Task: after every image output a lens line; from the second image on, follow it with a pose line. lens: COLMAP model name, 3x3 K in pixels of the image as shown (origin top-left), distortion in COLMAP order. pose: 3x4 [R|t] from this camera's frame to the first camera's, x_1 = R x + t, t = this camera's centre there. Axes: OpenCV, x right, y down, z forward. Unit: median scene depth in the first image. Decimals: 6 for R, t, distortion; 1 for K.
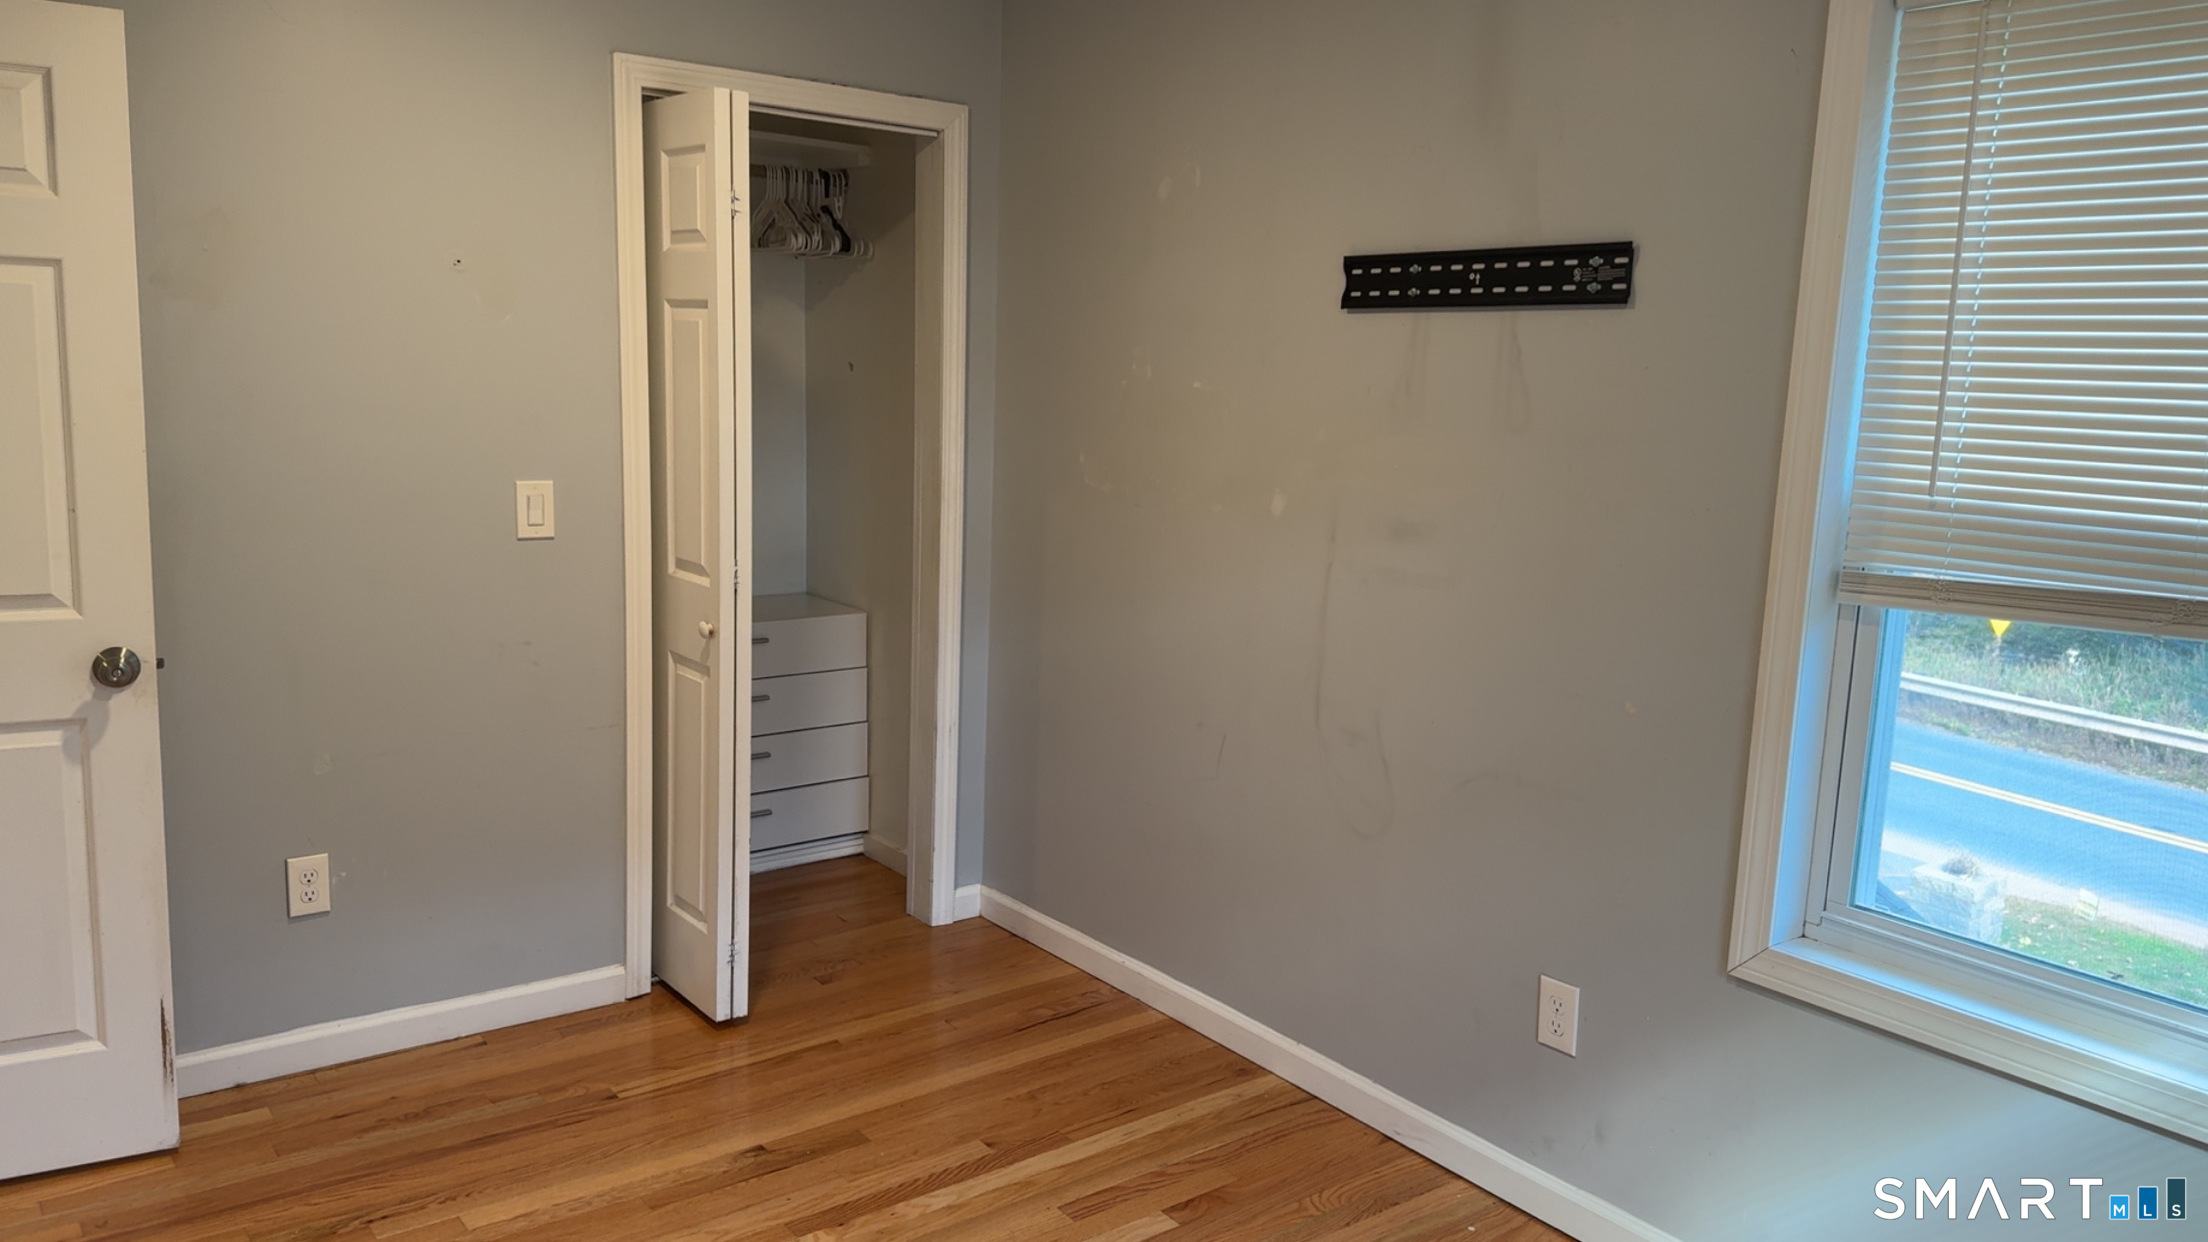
lens RADIAL K [[1676.7, 0, 1110.4], [0, 1676.7, 619.4], [0, 0, 1]] dist [0.076116, -0.063411]
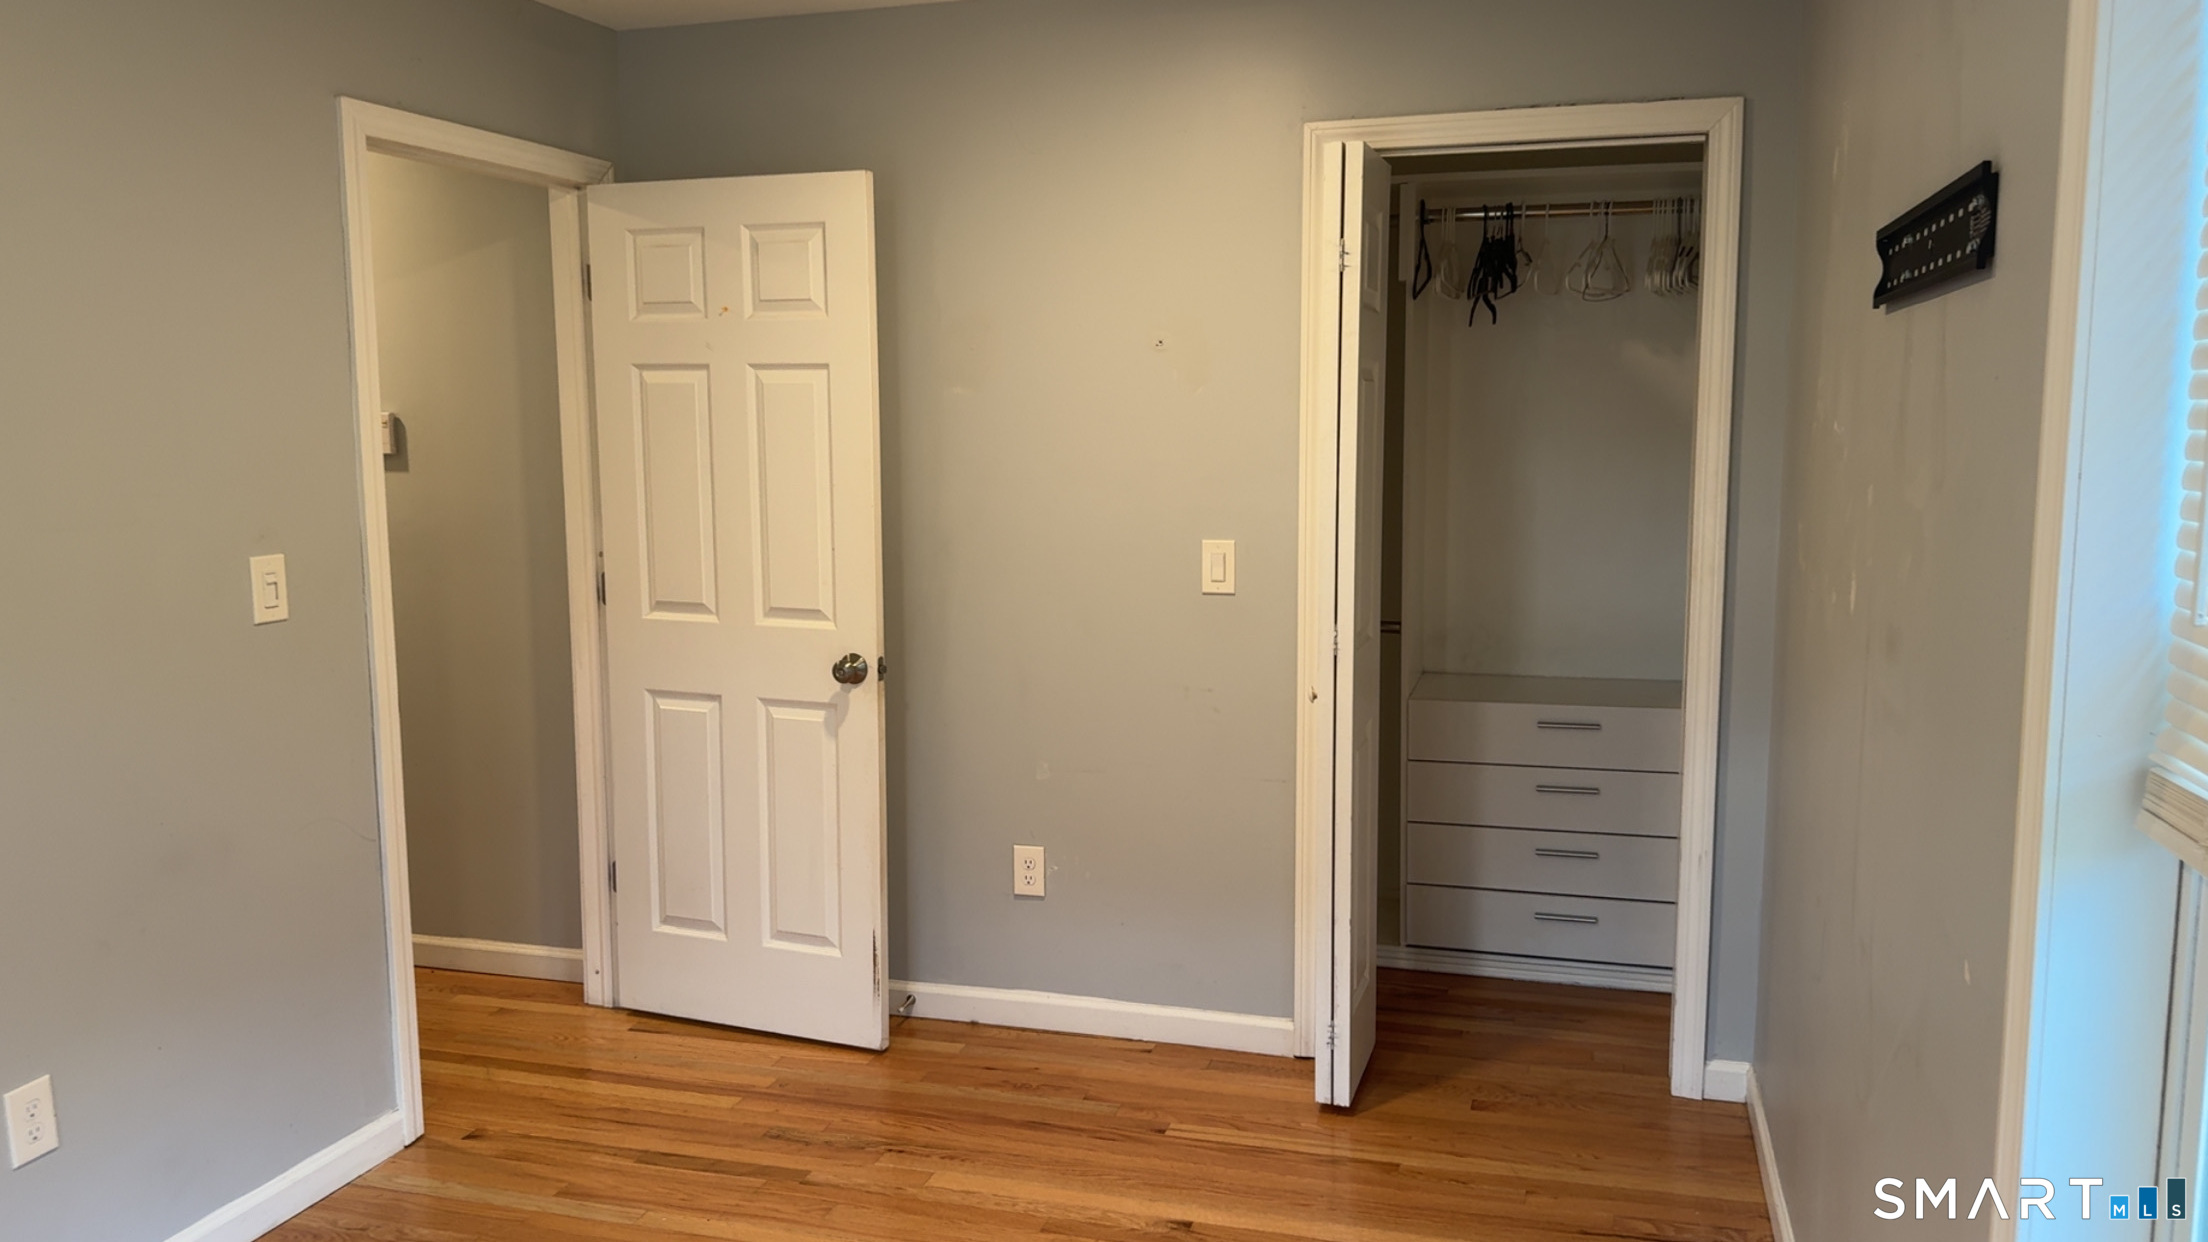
lens RADIAL K [[1676.7, 0, 1110.5], [0, 1676.7, 625.5], [0, 0, 1]] dist [0.076116, -0.063411]
pose [[0.572782, 0.072720, -0.816476, 0.563333], [-0.100764, 0.994749, 0.017909, -0.046249], [0.813491, 0.072014, 0.577102, 0.394122]]
